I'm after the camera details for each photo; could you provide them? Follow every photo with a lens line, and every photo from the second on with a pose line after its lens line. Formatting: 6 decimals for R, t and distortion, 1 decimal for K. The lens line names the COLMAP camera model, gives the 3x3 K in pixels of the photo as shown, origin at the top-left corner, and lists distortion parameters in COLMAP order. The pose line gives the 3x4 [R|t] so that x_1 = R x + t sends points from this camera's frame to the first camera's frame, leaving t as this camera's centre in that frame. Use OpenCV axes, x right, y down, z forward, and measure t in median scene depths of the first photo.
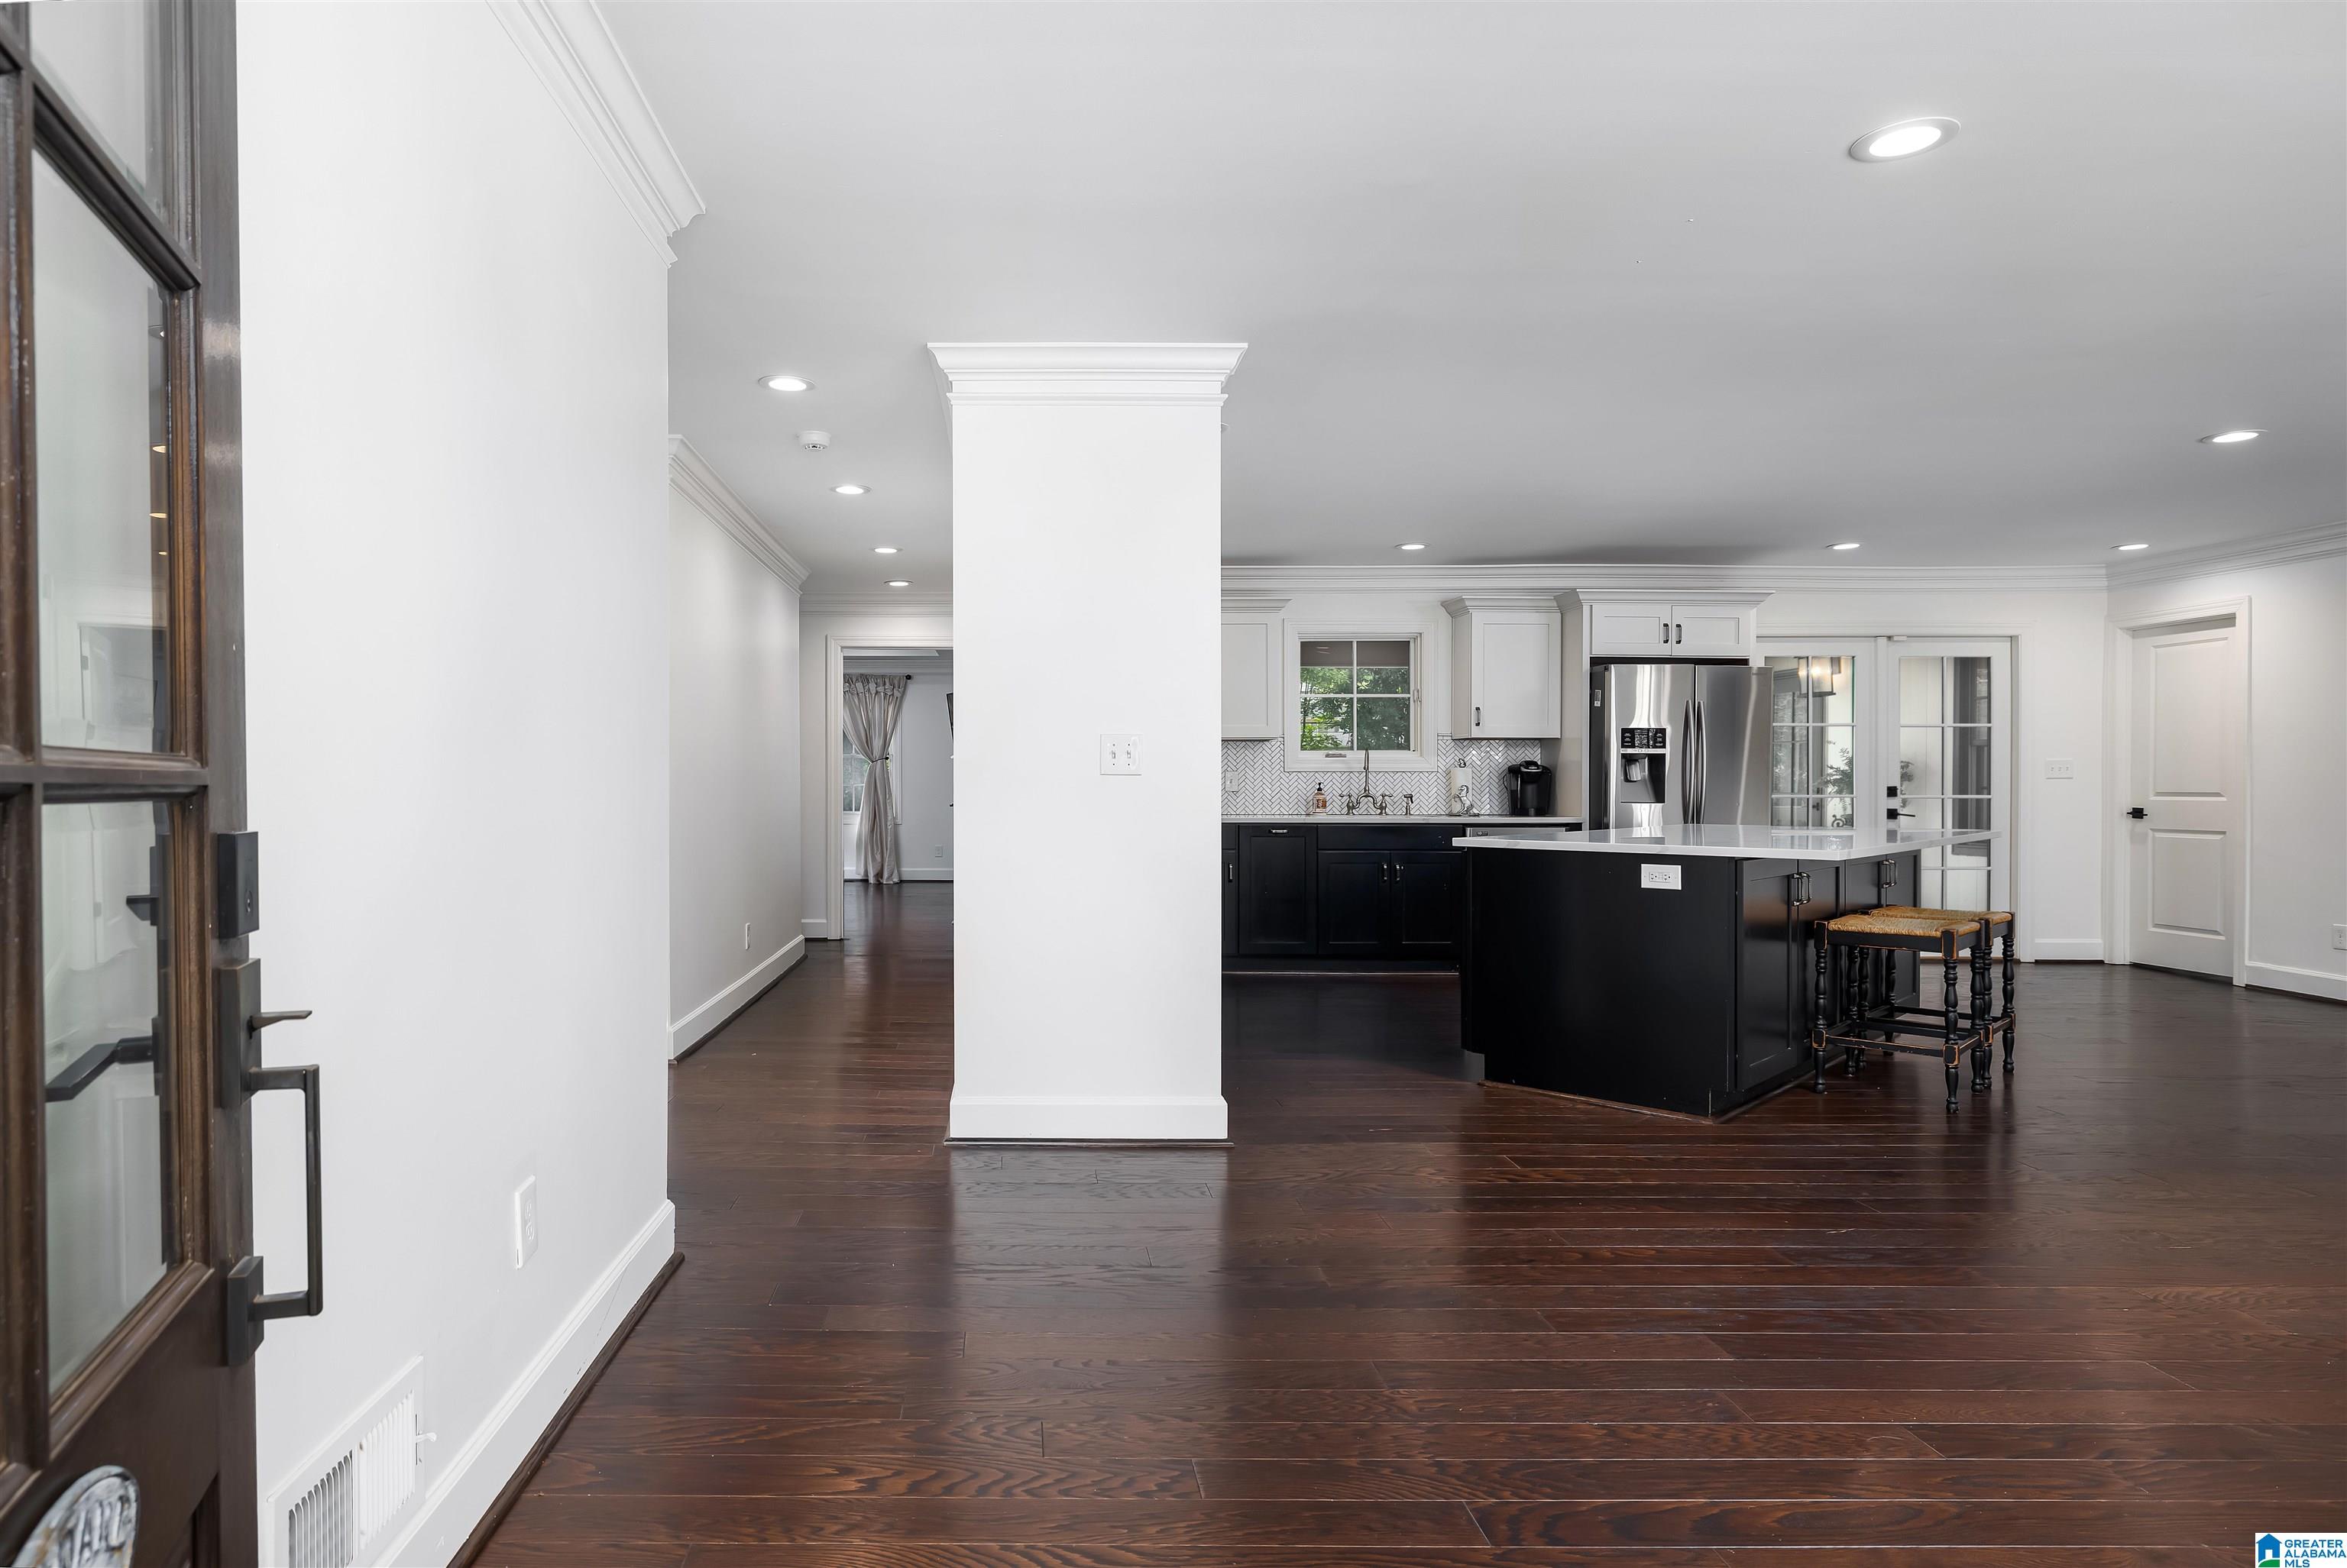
lens RADIAL K [[1365.8, 0, 1012.3], [0, 1365.8, 787.2], [0, 0, 1]] dist [0.028871, -0.014177]
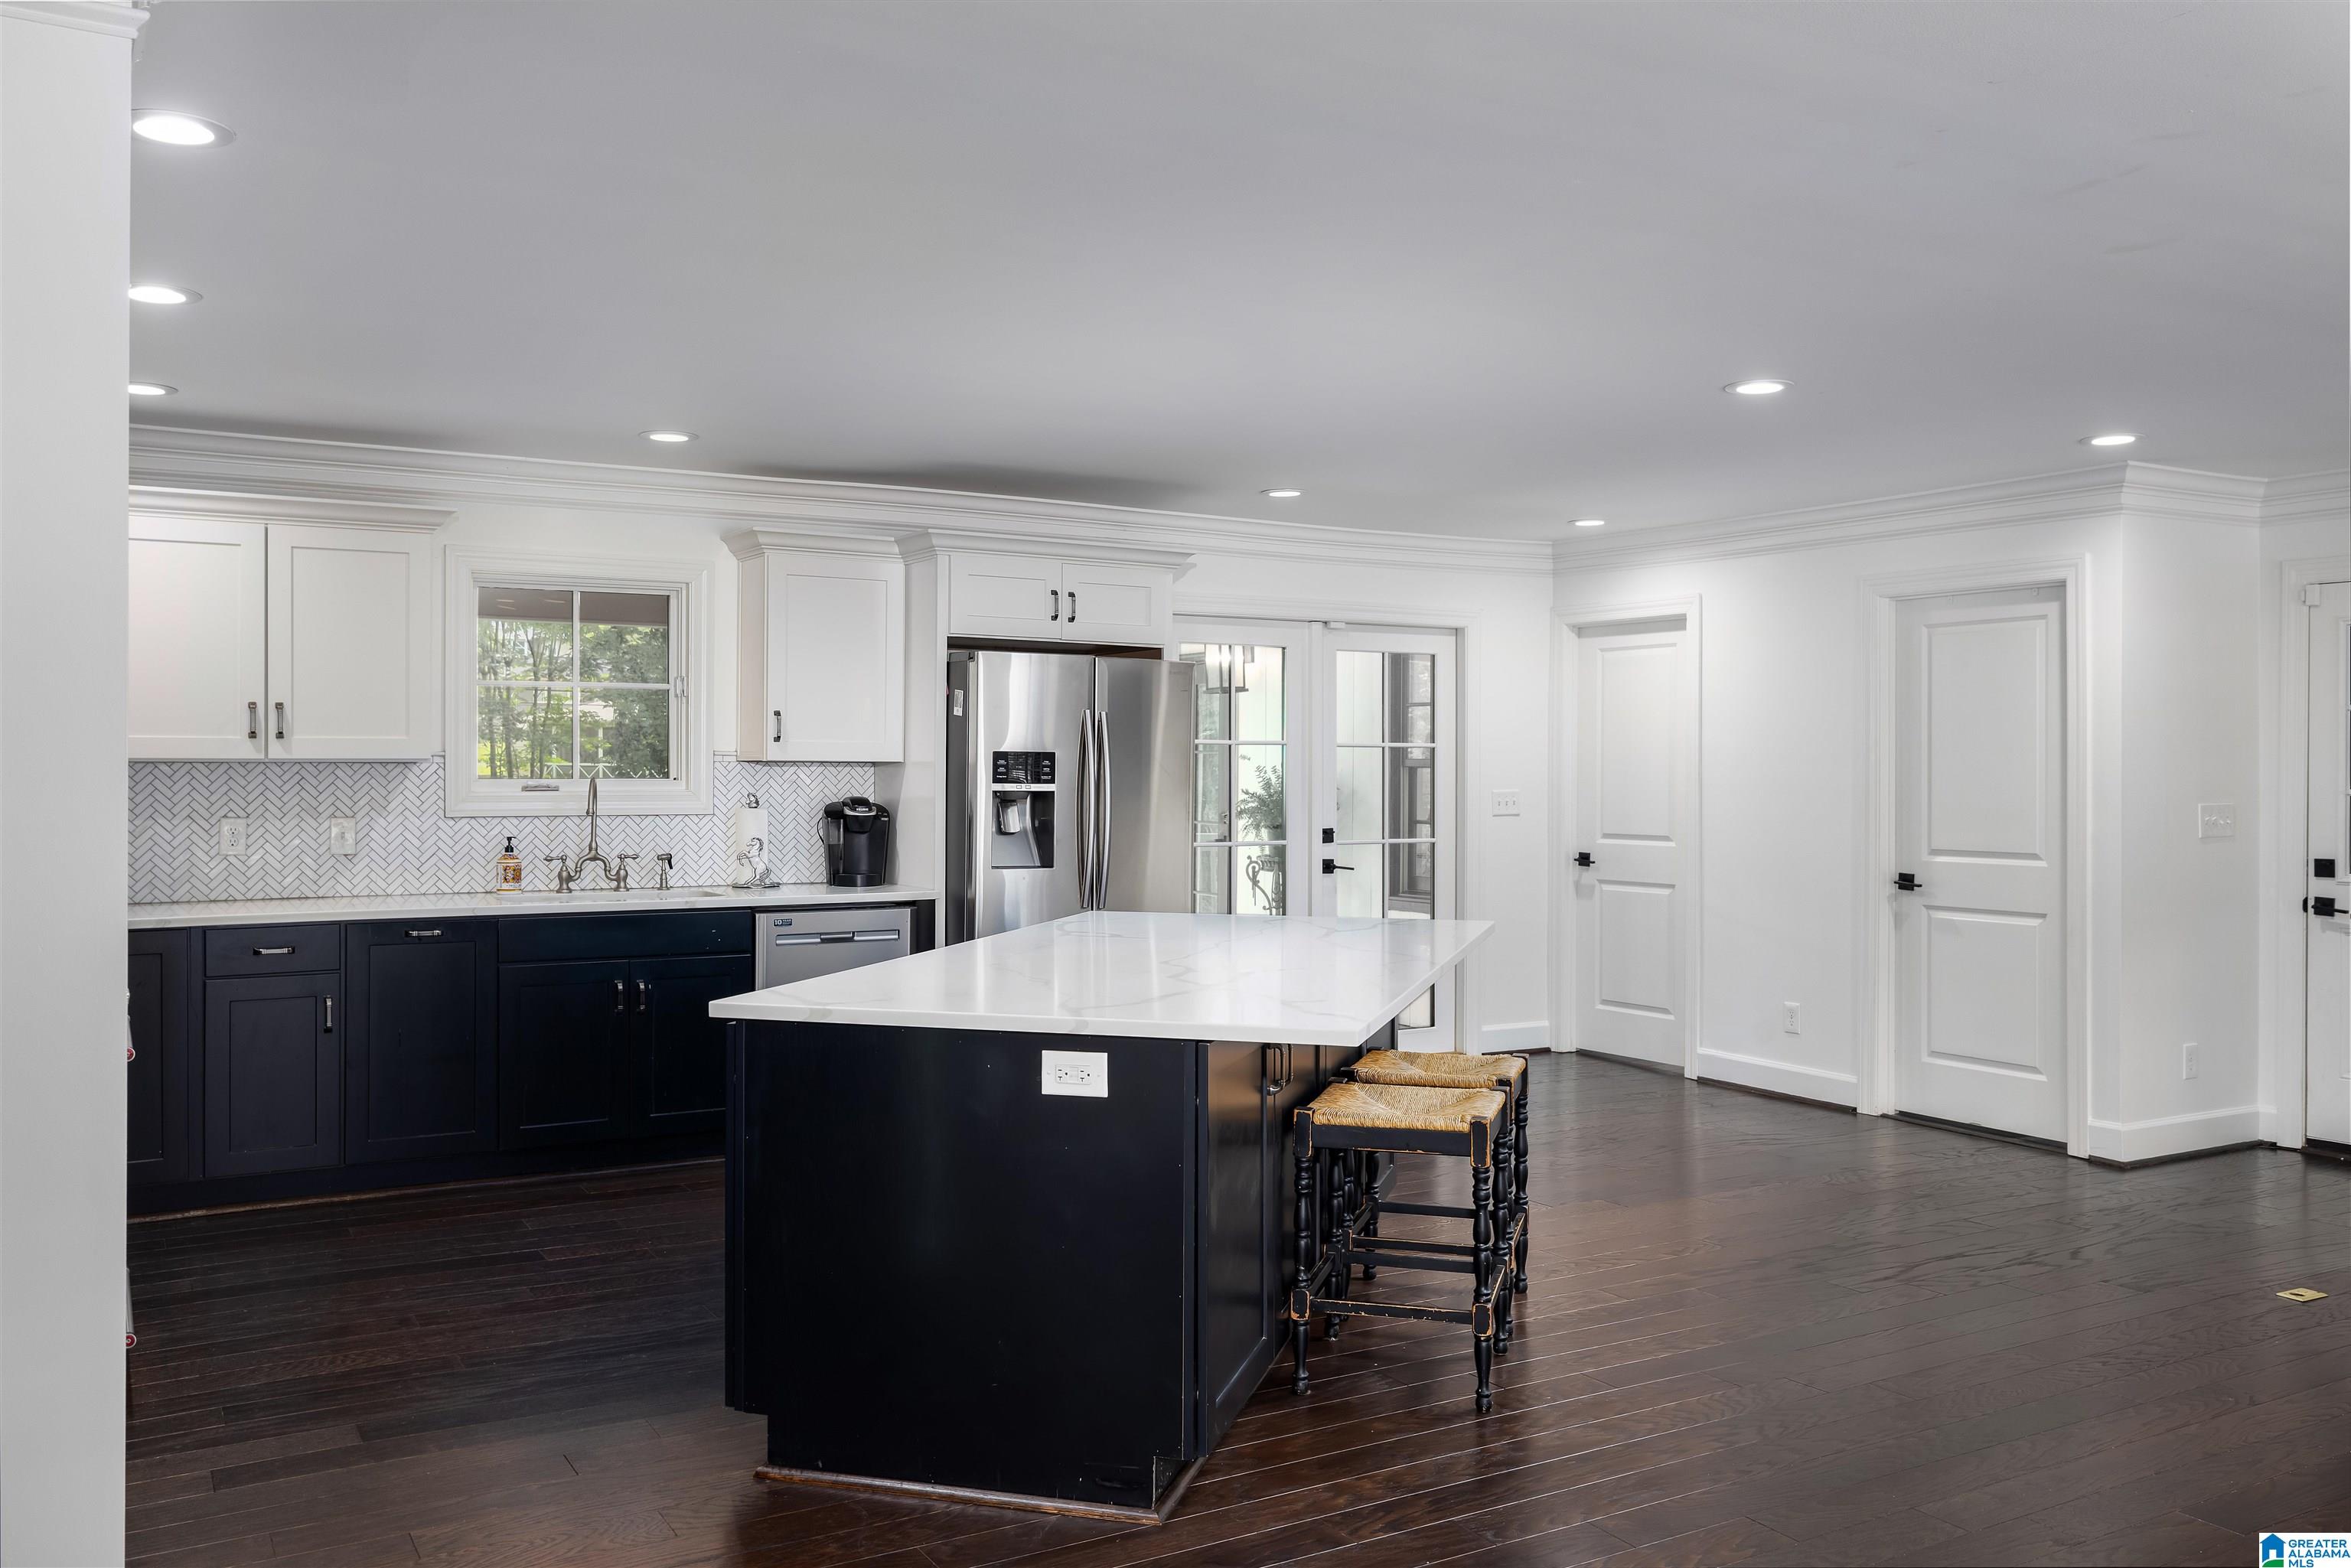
lens RADIAL K [[1873.4, 0, 1169.5], [0, 1873.4, 761.8], [0, 0, 1]] dist [-0.003979, -0.001060]
pose [[0.867411, 0.003431, 0.497581, 0.079152], [-0.000430, 0.999981, -0.006146, -0.031499], [-0.497593, 0.005117, 0.867396, 0.197383]]
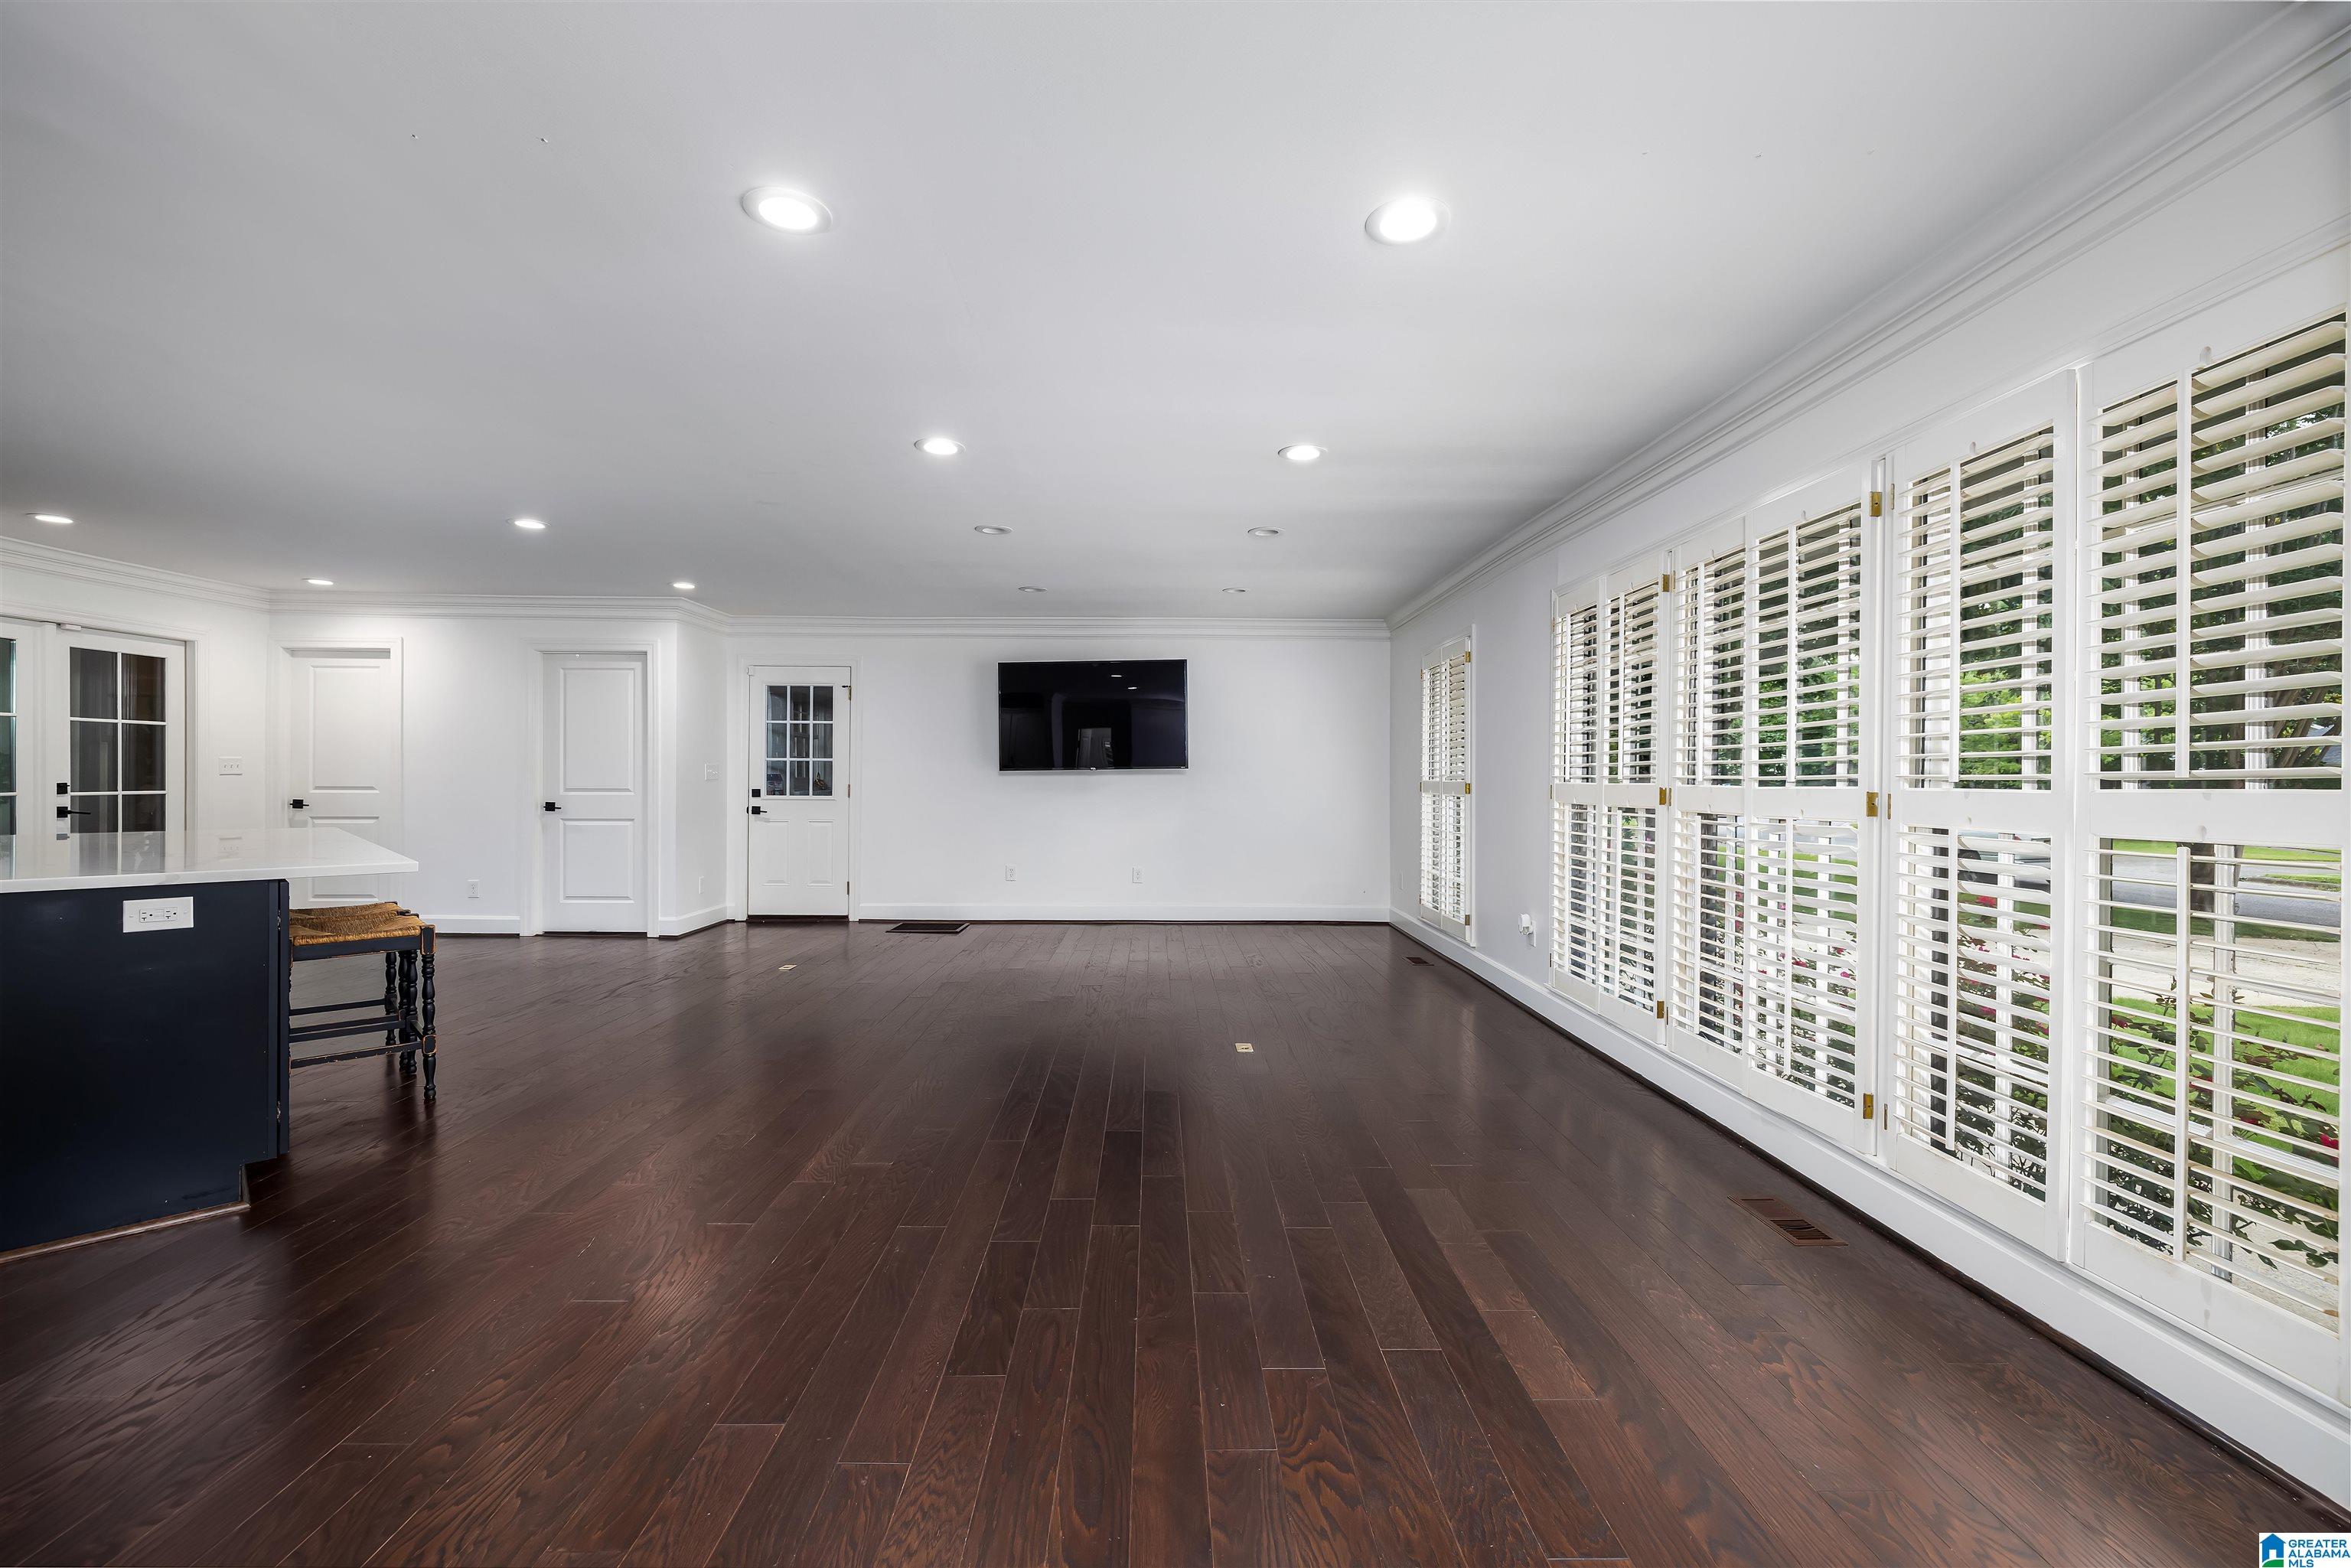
lens RADIAL K [[983.0, 0, 1175.5], [0, 983.0, 784.0], [0, 0, 1]] dist [-0.000184, 0.000057]
pose [[-0.009267, -0.009608, 0.999911, -0.045783], [-0.001521, 0.999953, 0.009595, -0.007900], [-0.999956, -0.001432, -0.009281, 0.257386]]
